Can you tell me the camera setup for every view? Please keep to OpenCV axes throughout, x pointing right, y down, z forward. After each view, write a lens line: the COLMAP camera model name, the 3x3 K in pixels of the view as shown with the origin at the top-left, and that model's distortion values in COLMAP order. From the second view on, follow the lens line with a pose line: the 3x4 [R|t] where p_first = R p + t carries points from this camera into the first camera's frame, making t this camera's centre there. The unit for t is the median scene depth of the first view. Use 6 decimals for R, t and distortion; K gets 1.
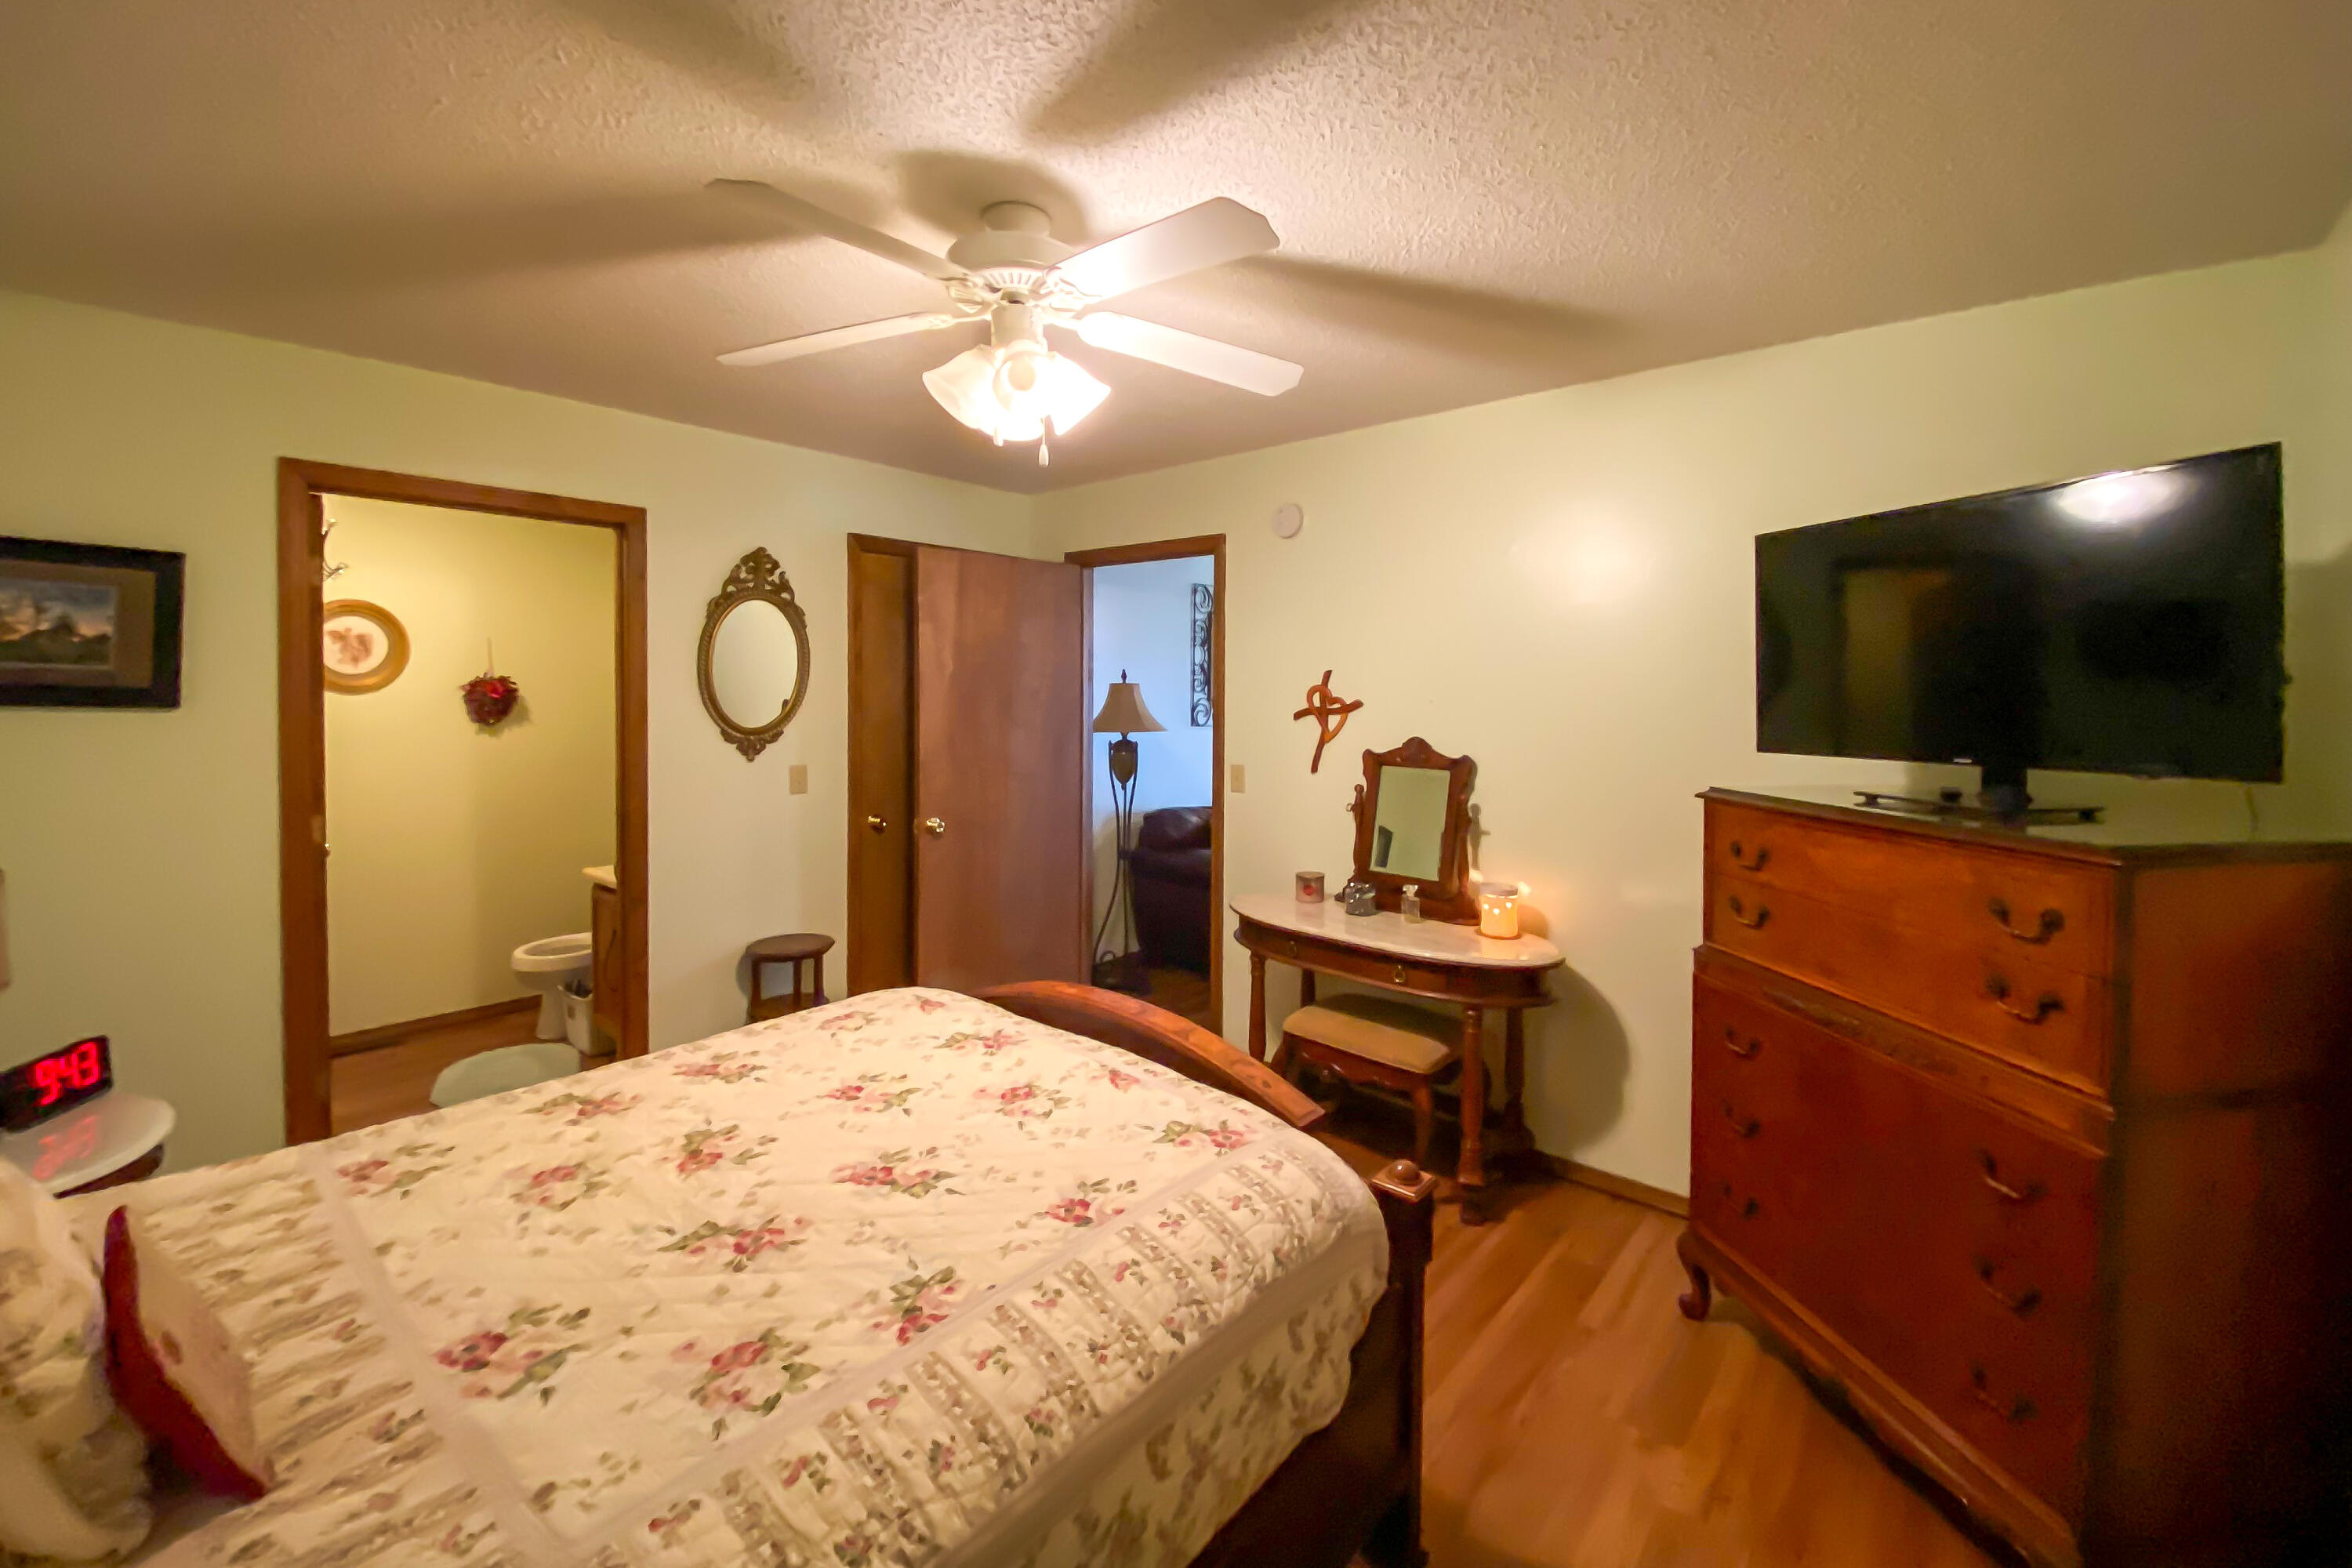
lens RADIAL K [[954.2, 0, 1162.6], [0, 954.2, 704.1], [0, 0, 1]] dist [-0.000191, -0.009056]
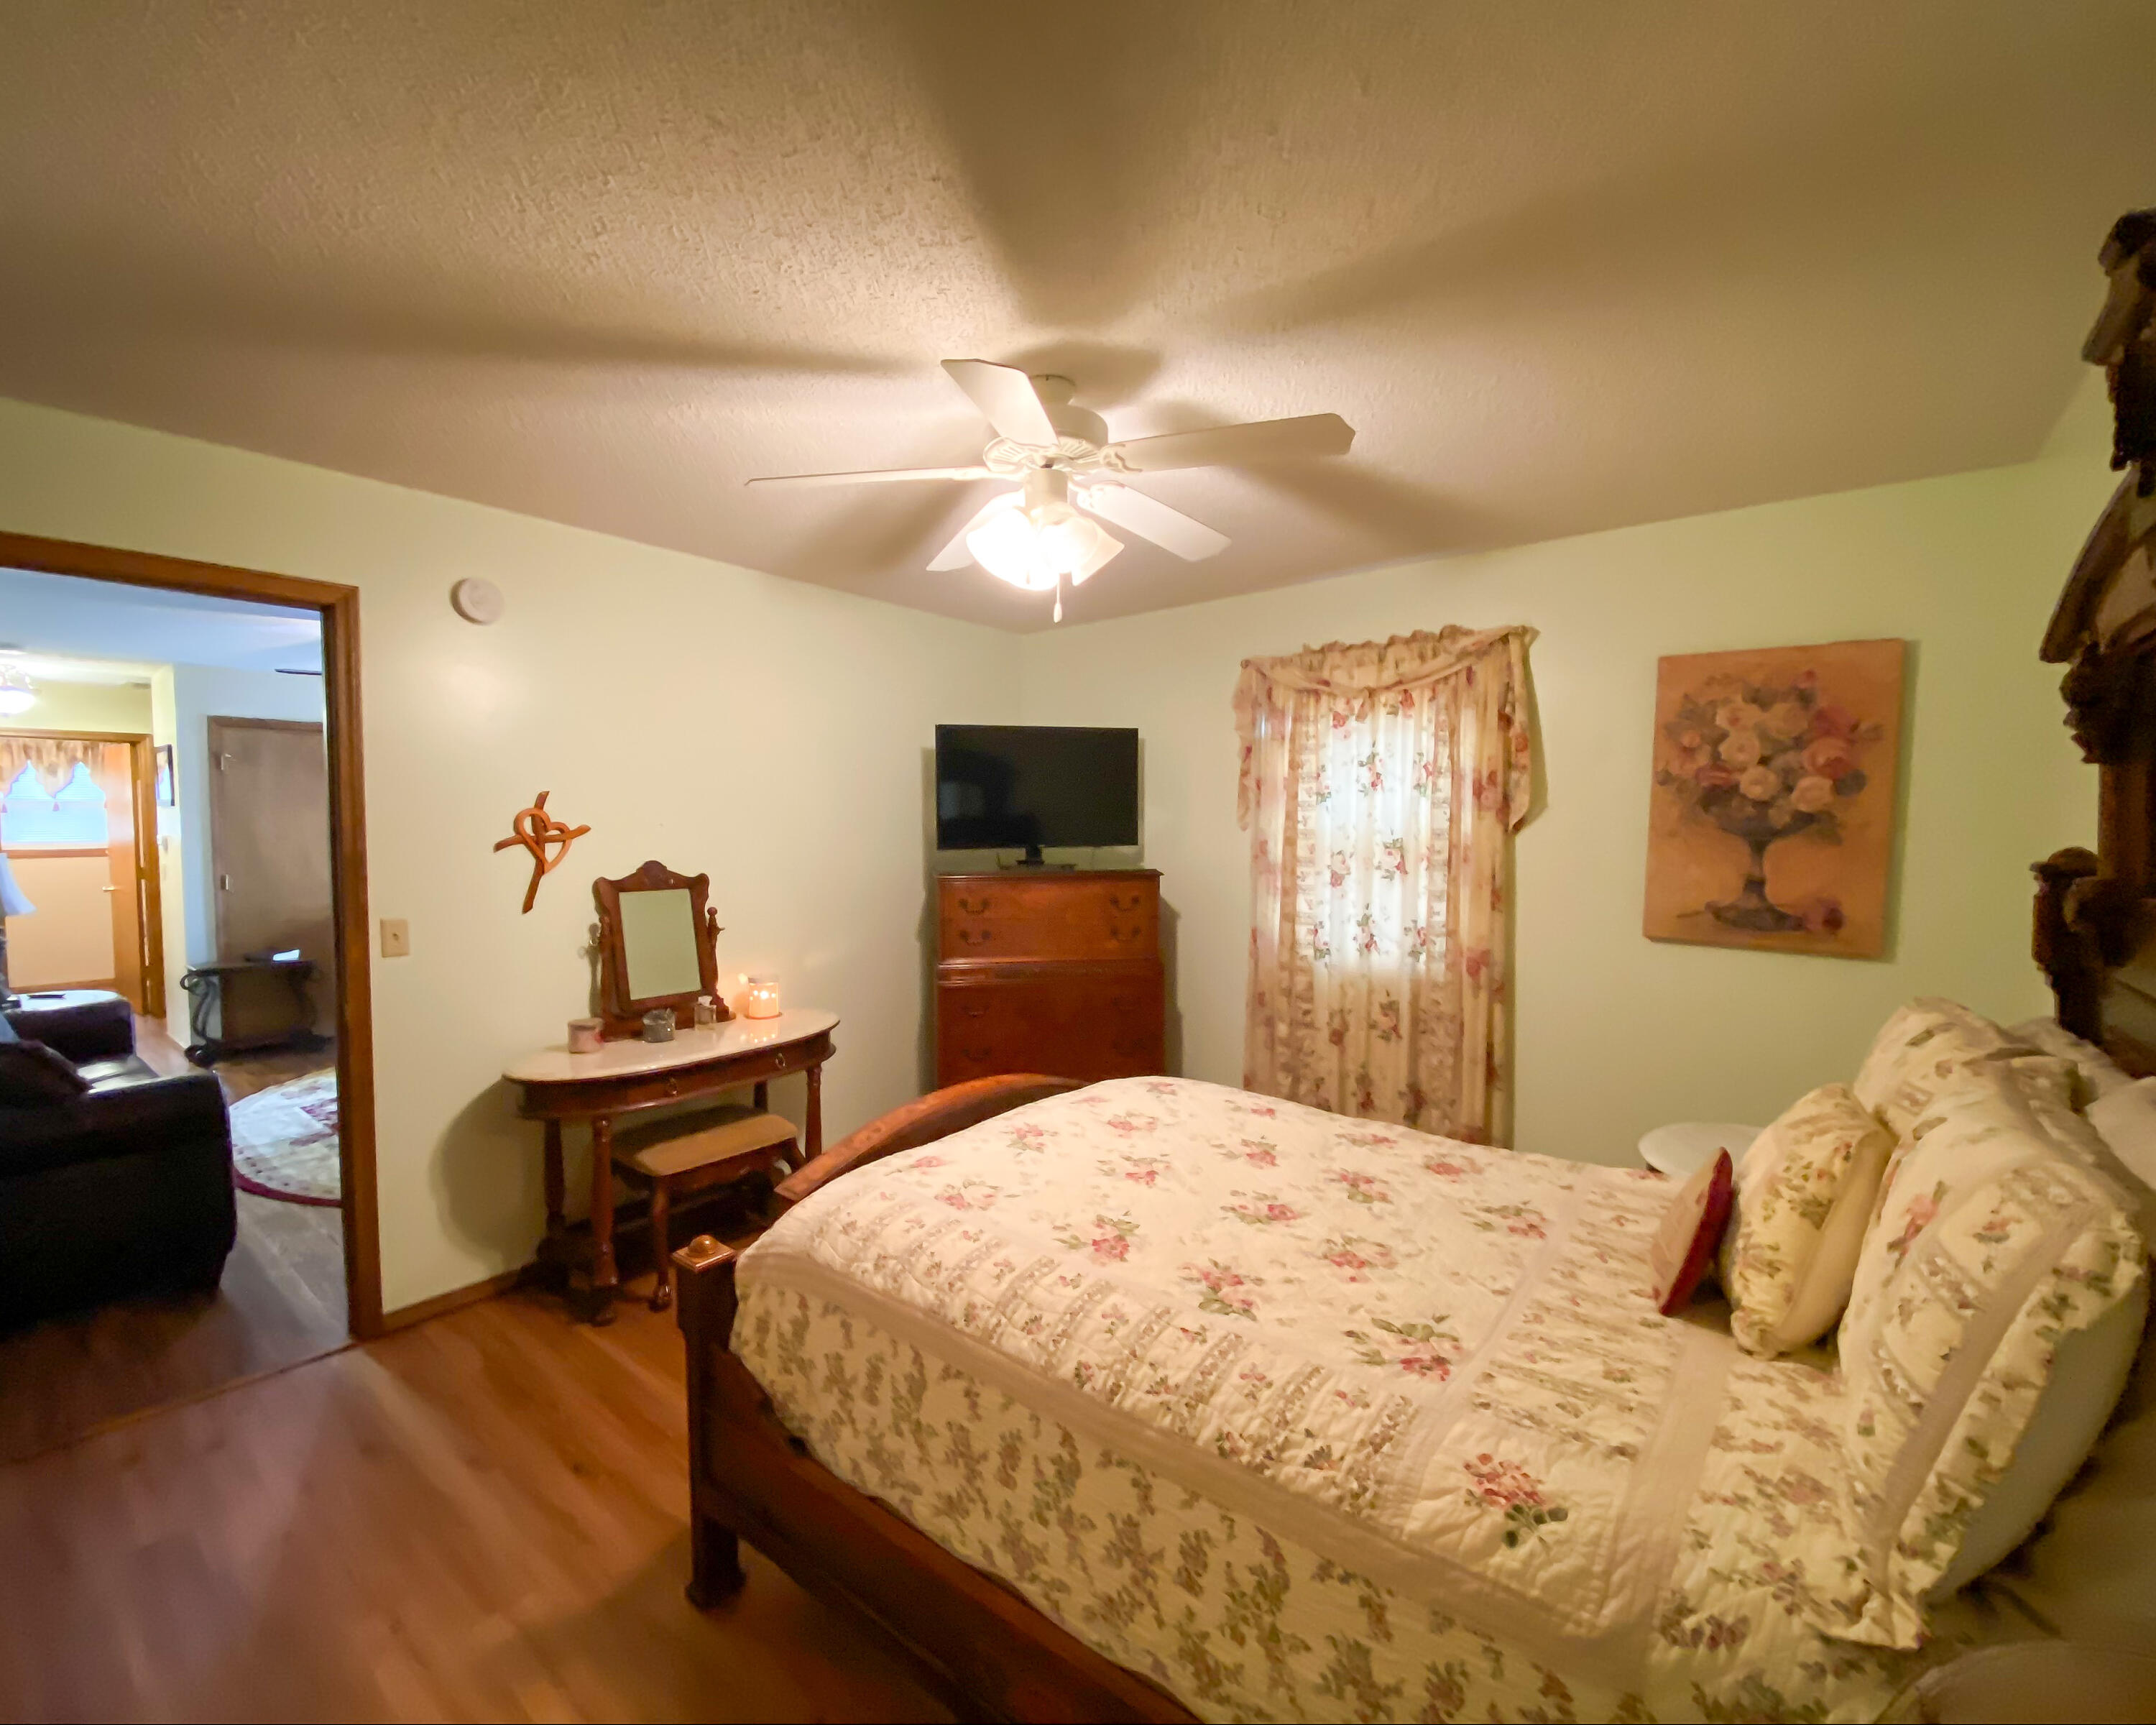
lens RADIAL K [[945.3, 0, 1010.4], [0, 945.3, 866.8], [0, 0, 1]] dist [0.009300, -0.012283]
pose [[-0.001103, -0.057409, 0.998350, -0.822457], [0.020246, 0.998145, 0.057419, -0.009598], [-0.999794, 0.020276, 0.000062, 0.670795]]
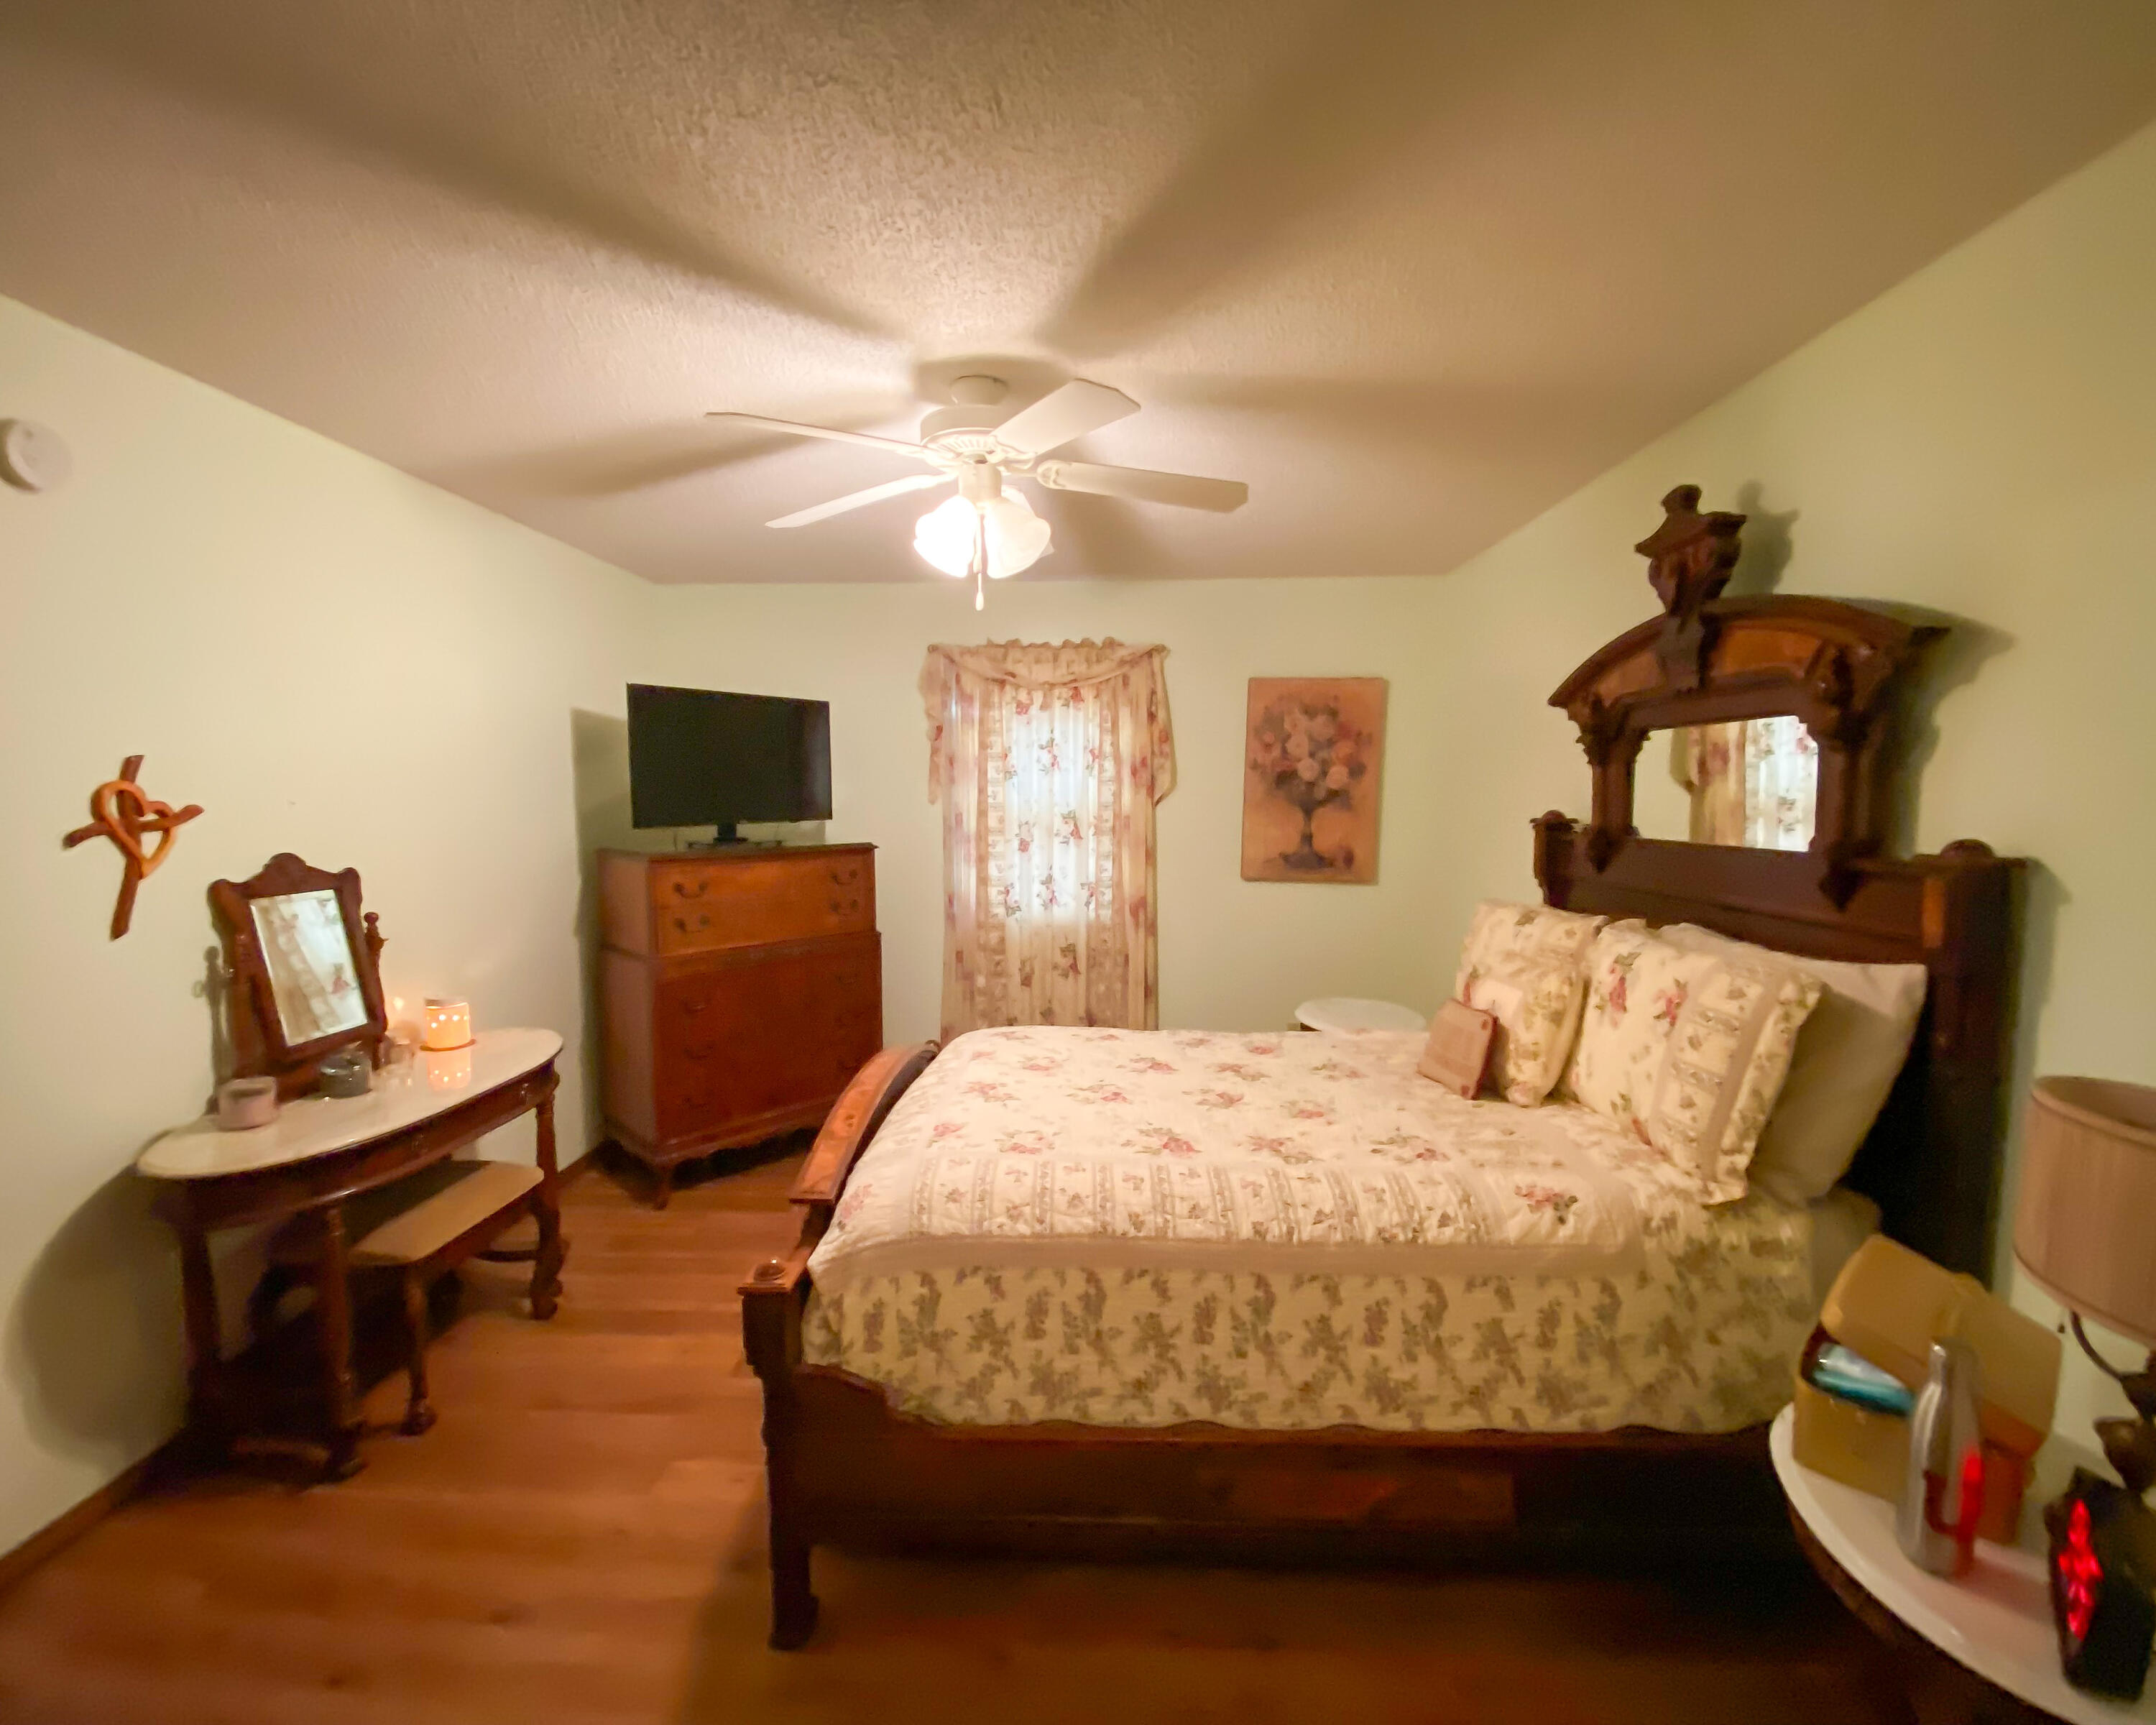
lens RADIAL K [[938.4, 0, 1068.9], [0, 938.4, 865.6], [0, 0, 1]] dist [0.037423, -0.029361]
pose [[-0.617742, -0.069577, 0.783297, -0.753190], [0.011517, 0.995171, 0.097480, -0.022224], [-0.786297, 0.069238, -0.613957, 1.067466]]
